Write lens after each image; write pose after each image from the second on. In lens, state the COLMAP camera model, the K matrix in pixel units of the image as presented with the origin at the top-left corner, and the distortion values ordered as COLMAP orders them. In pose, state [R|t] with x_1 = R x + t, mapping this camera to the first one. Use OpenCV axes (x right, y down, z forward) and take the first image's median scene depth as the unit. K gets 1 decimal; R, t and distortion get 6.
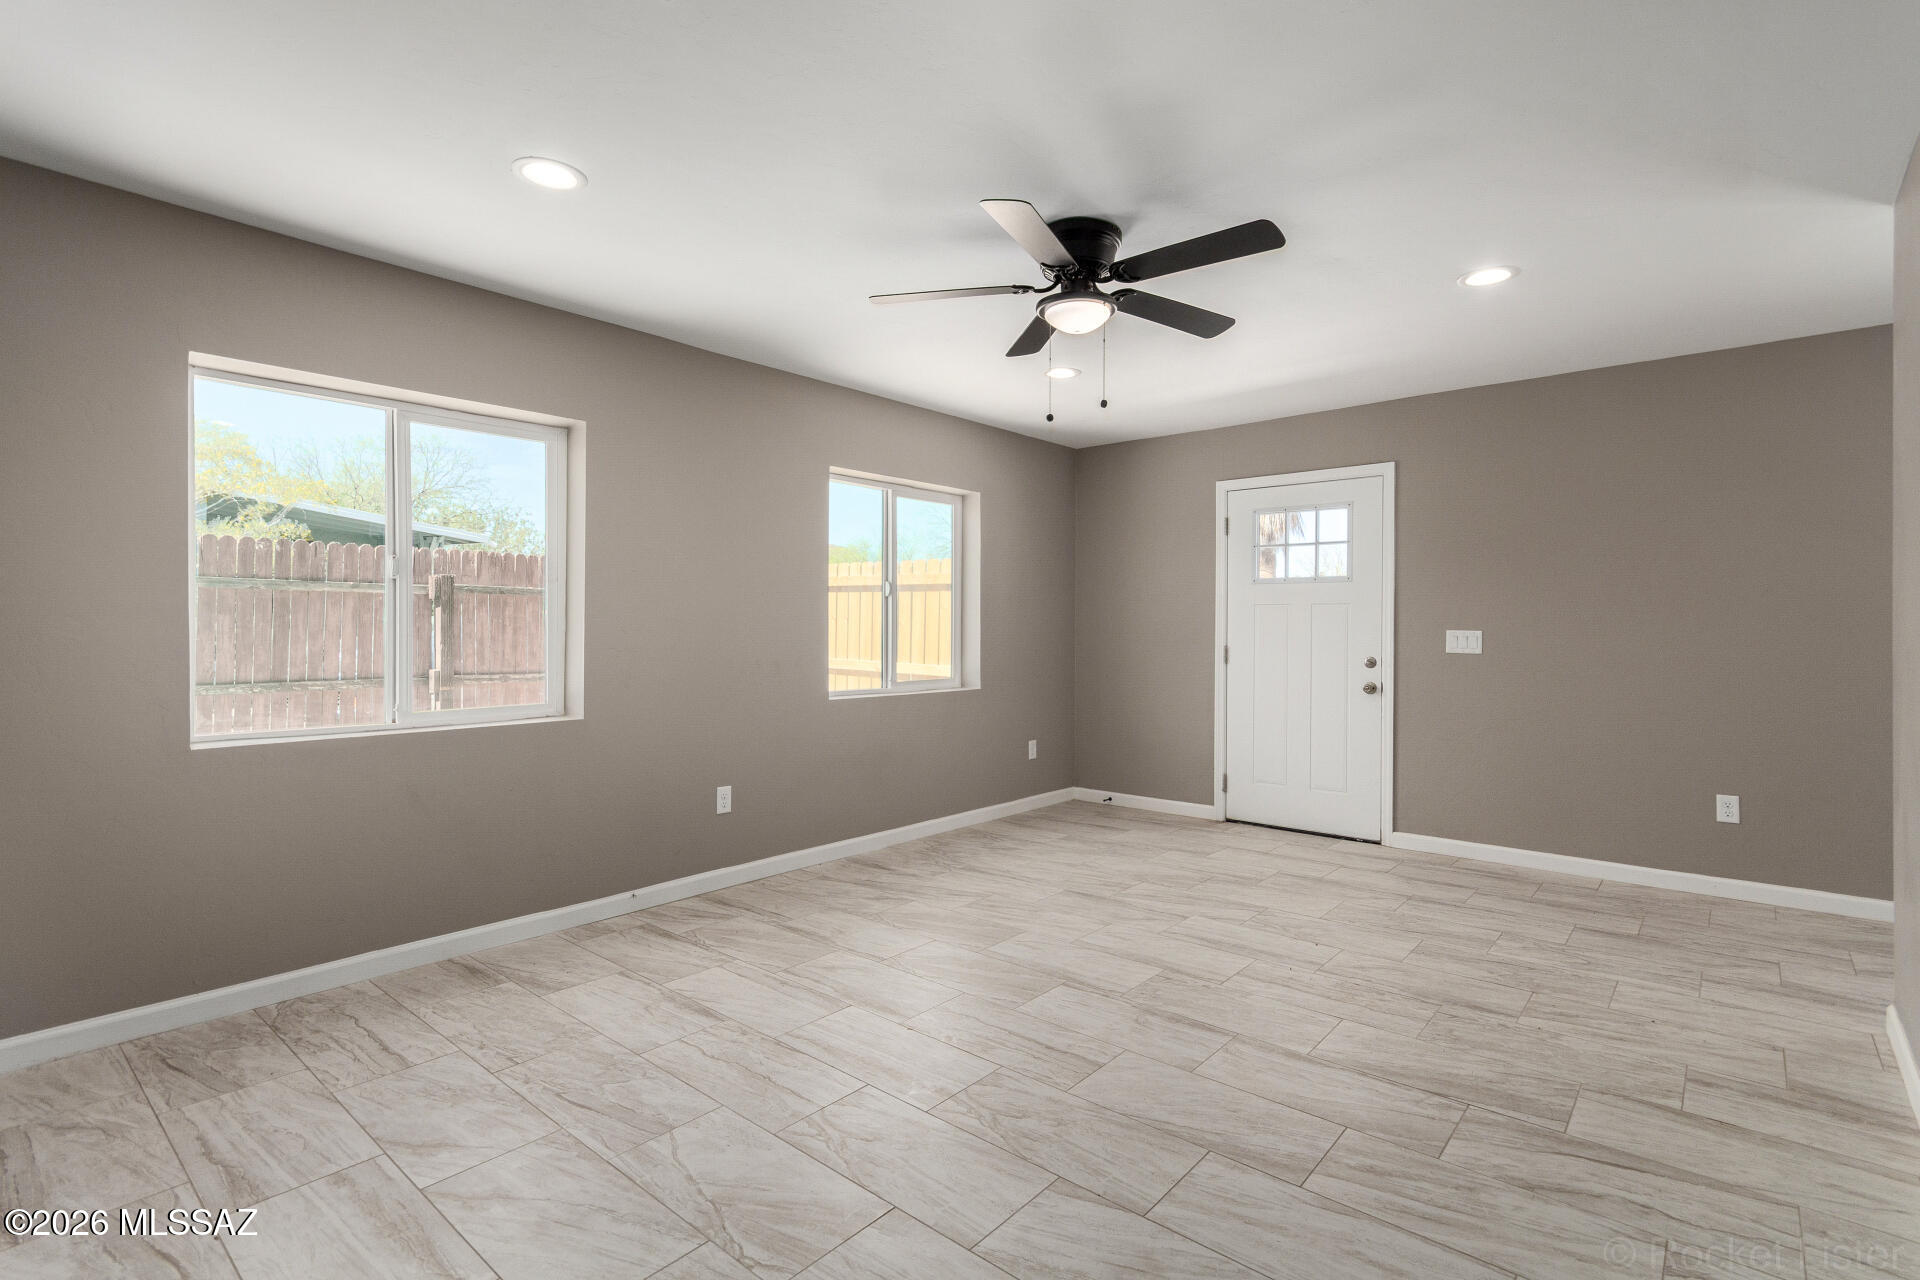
lens RADIAL K [[895.7, 0, 978.5], [0, 895.7, 635.1], [0, 0, 1]] dist [0.003481, 0.000948]
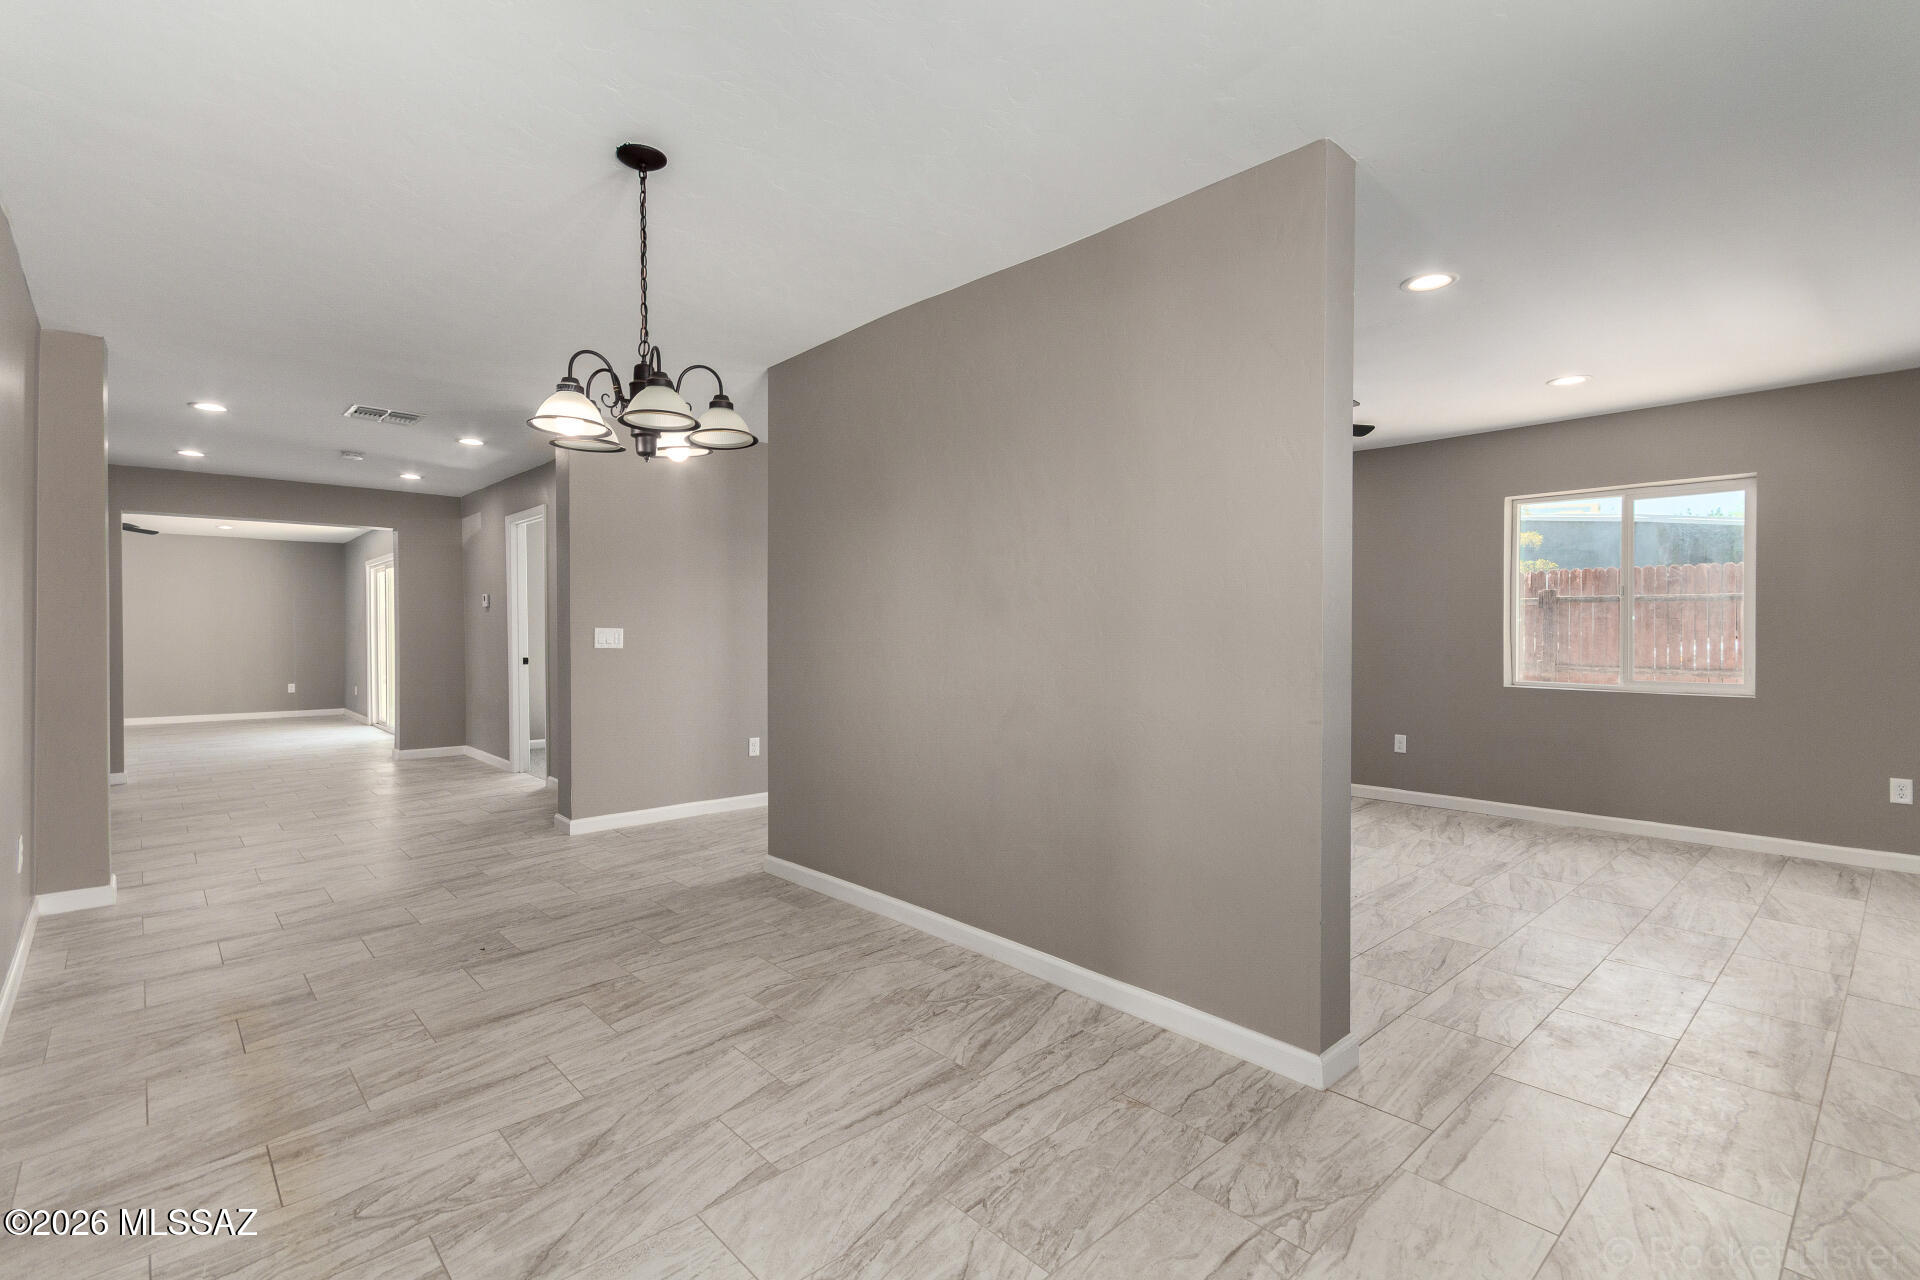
lens RADIAL K [[895.7, 0, 966.0], [0, 895.7, 648.1], [0, 0, 1]] dist [0.003481, 0.000948]
pose [[-0.126901, 0.018694, -0.991739, 1.423875], [-0.006840, 0.999782, 0.019721, -0.001300], [0.991892, 0.009286, -0.126745, 0.516334]]
